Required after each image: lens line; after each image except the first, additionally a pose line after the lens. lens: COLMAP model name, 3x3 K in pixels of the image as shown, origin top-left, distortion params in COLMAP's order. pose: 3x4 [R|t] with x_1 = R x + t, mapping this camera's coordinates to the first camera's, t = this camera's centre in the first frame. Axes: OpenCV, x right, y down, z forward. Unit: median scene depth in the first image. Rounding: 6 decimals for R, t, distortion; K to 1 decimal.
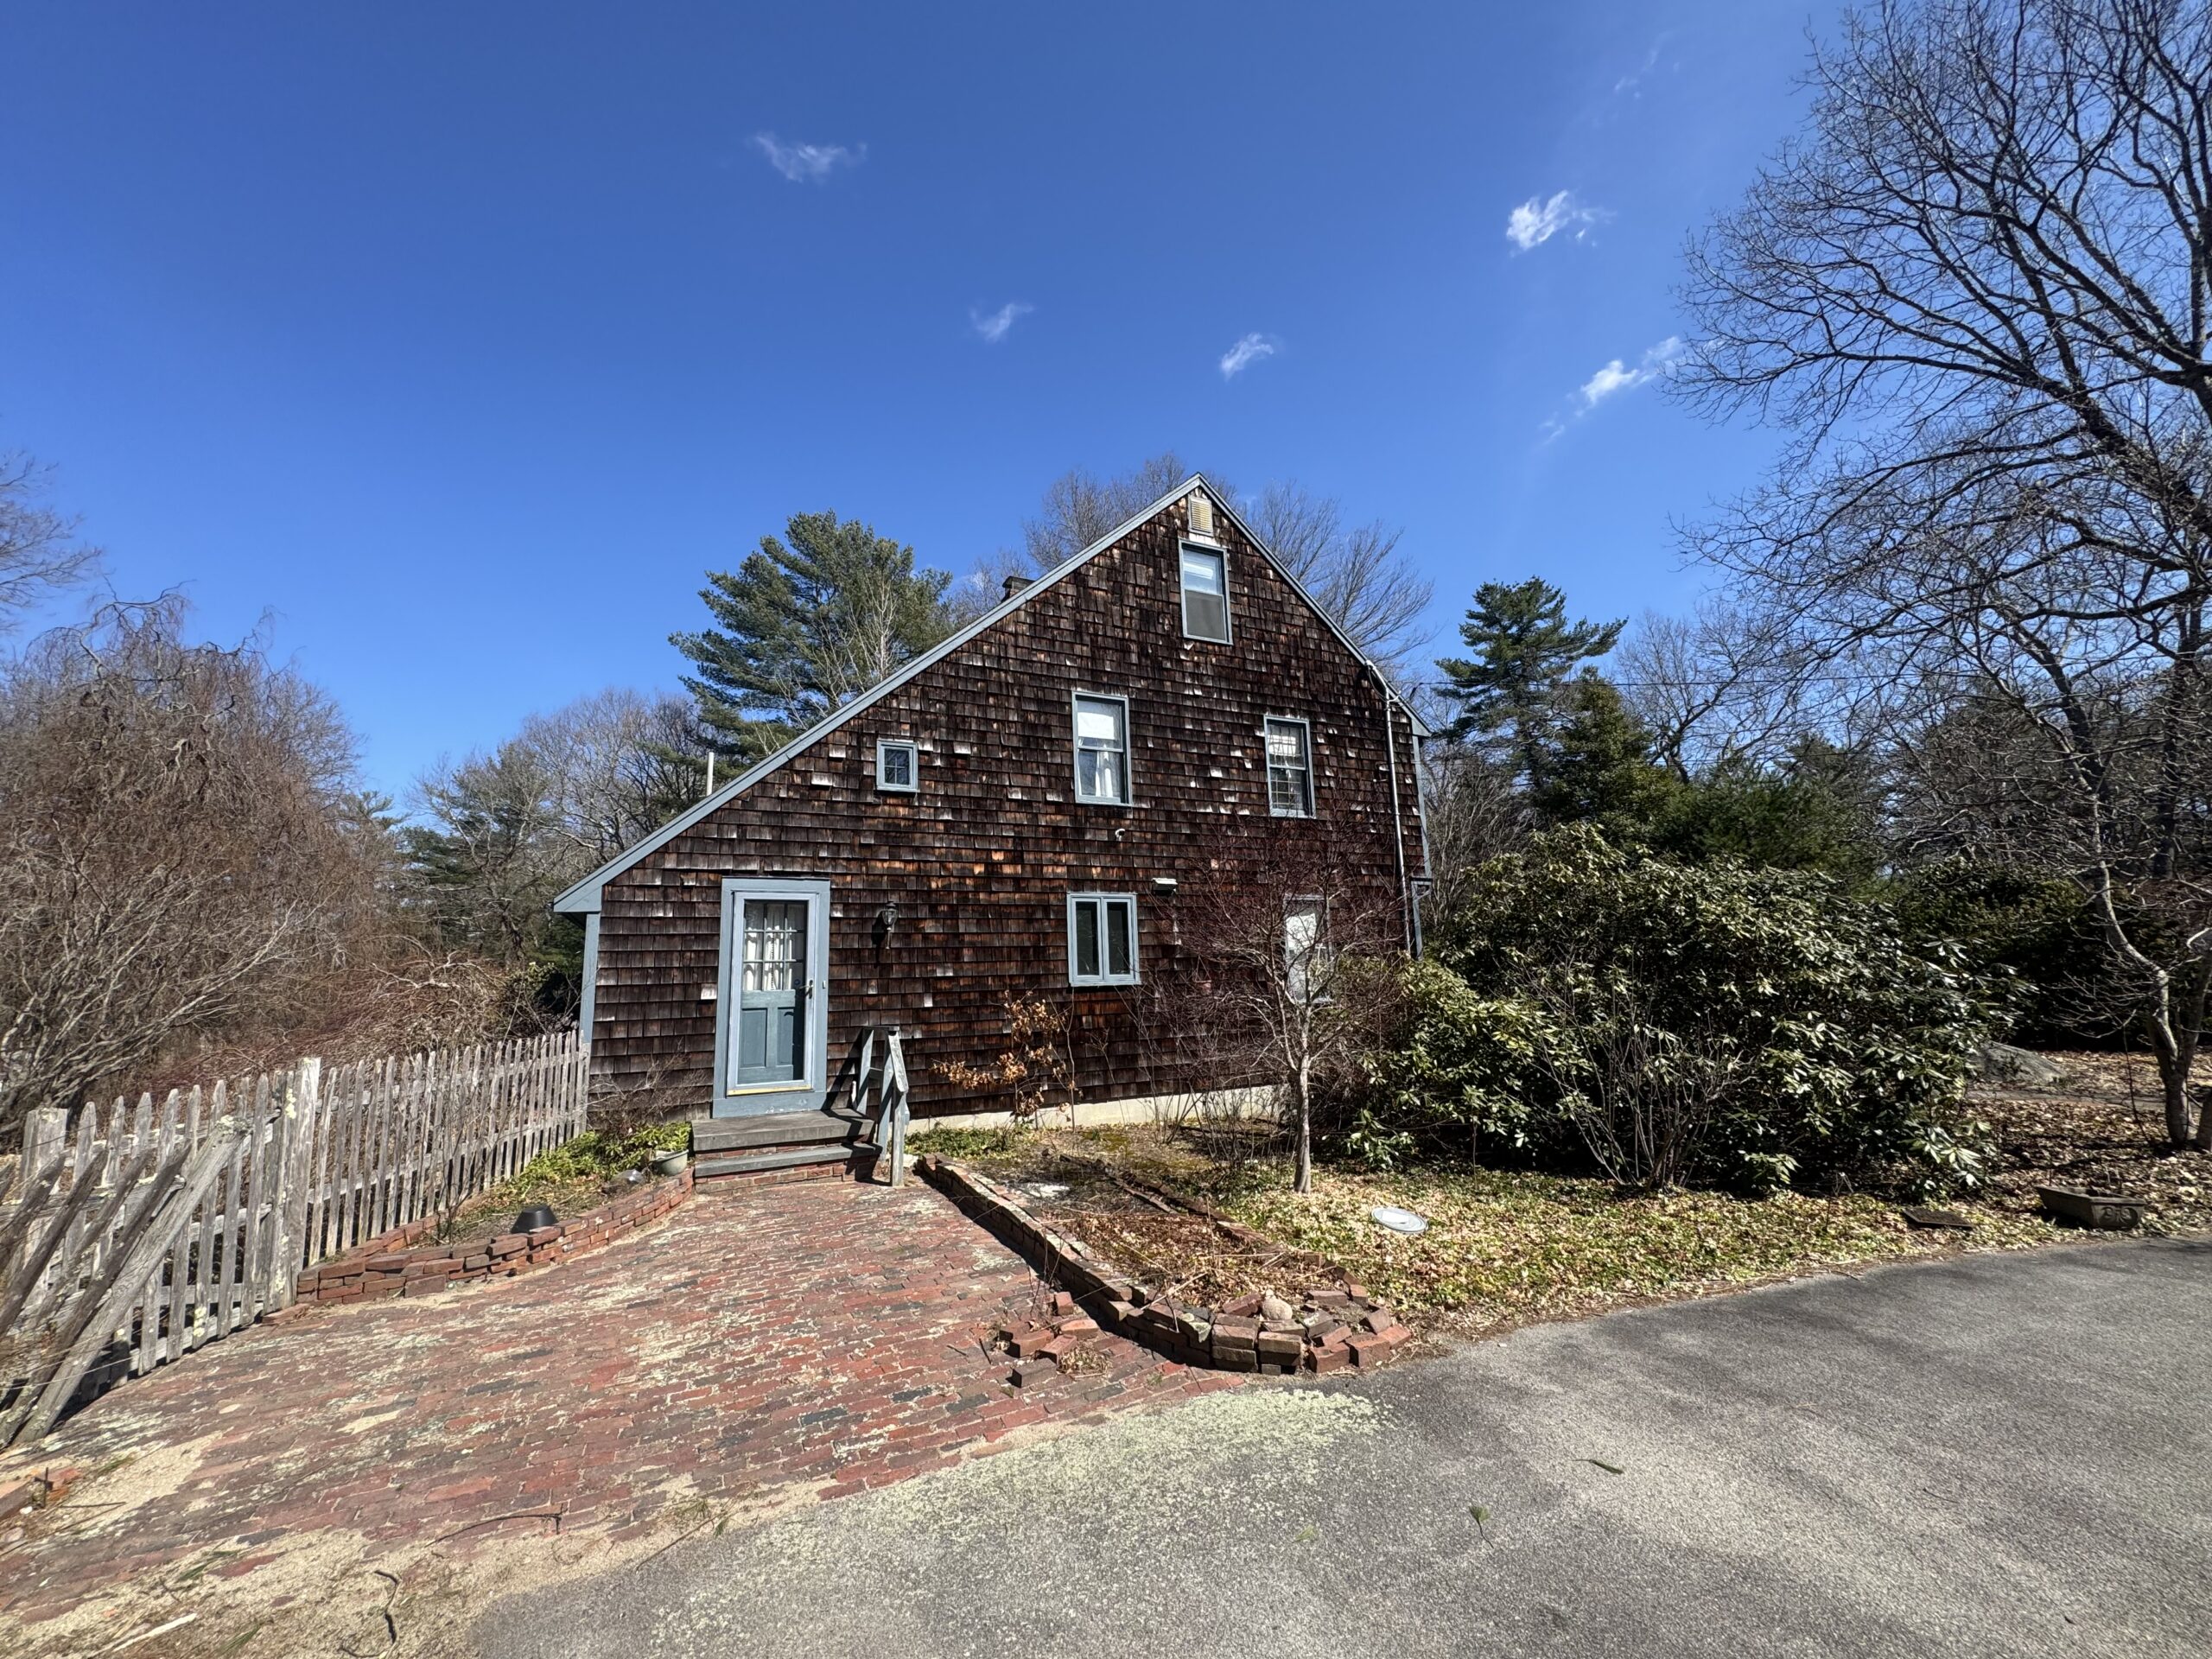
lens RADIAL K [[885.2, 0, 1113.1], [0, 885.2, 832.6], [0, 0, 1]] dist [-0.002445, 0.000004]
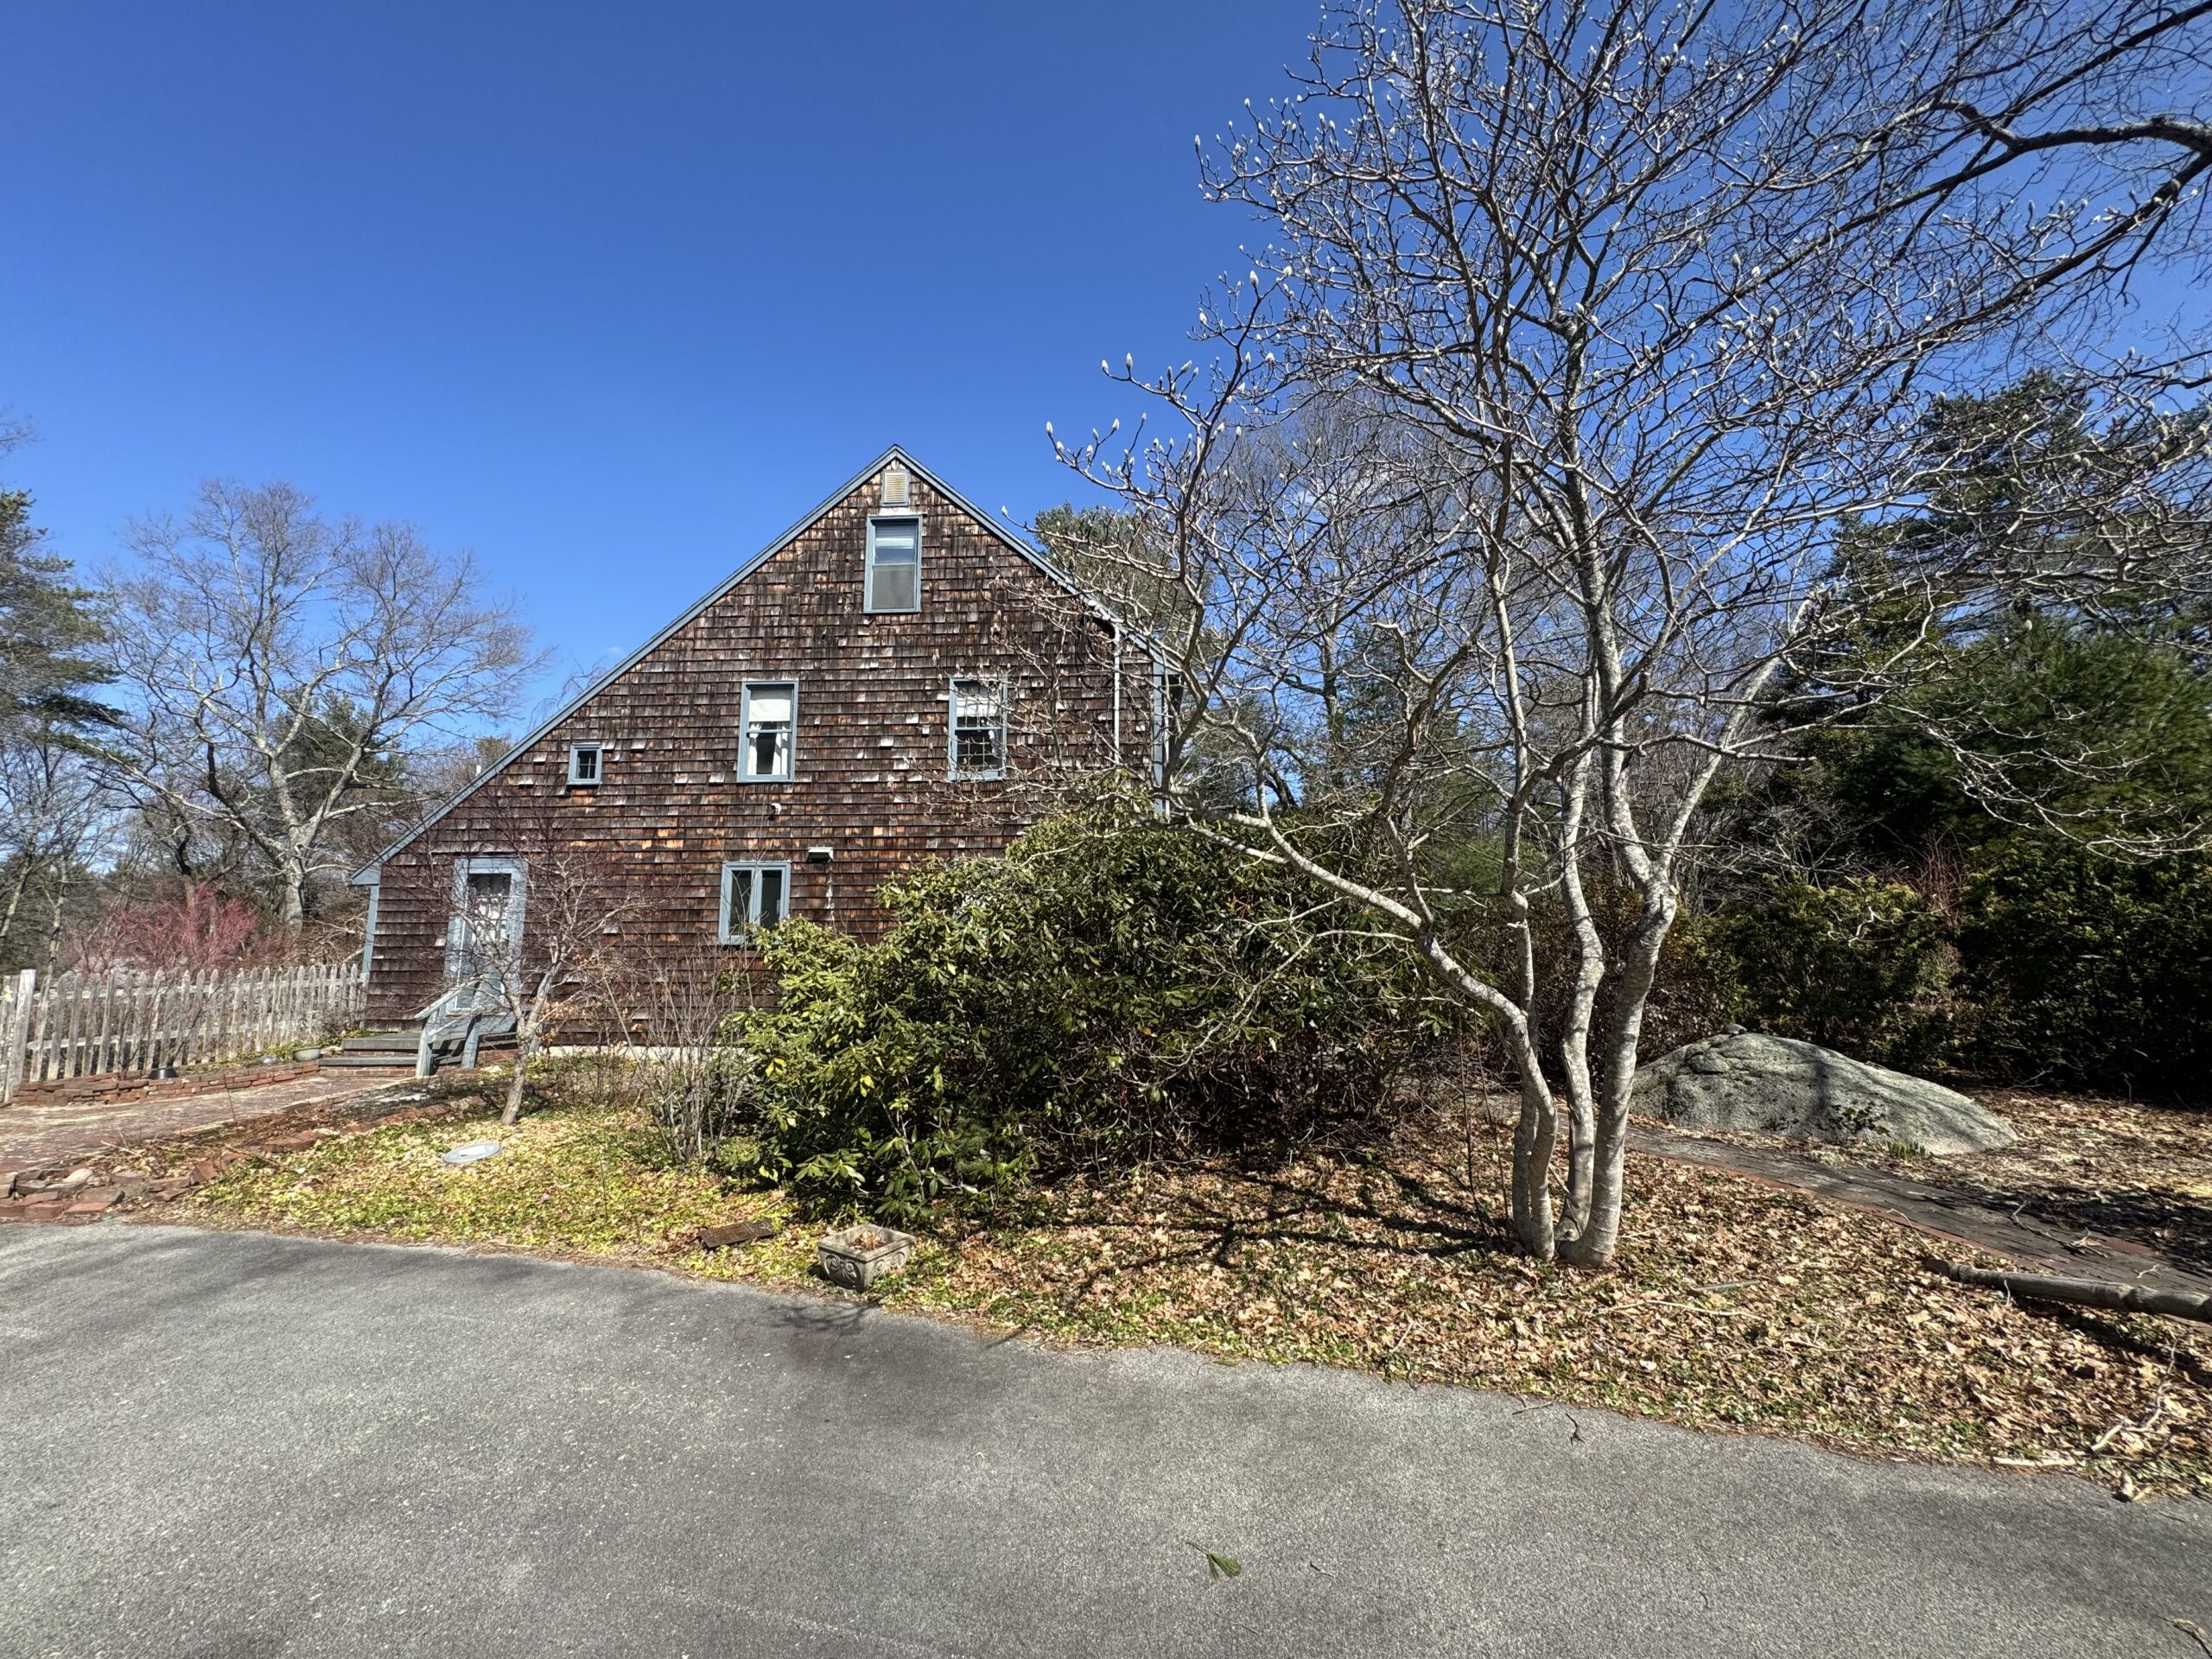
lens RADIAL K [[885.2, 0, 1114.1], [0, 885.2, 826.9], [0, 0, 1]] dist [-0.002445, 0.000004]
pose [[0.871430, -0.037650, -0.489073, 0.916564], [0.056643, 0.998104, 0.024090, 0.022663], [0.487239, -0.048695, 0.871910, 0.250776]]
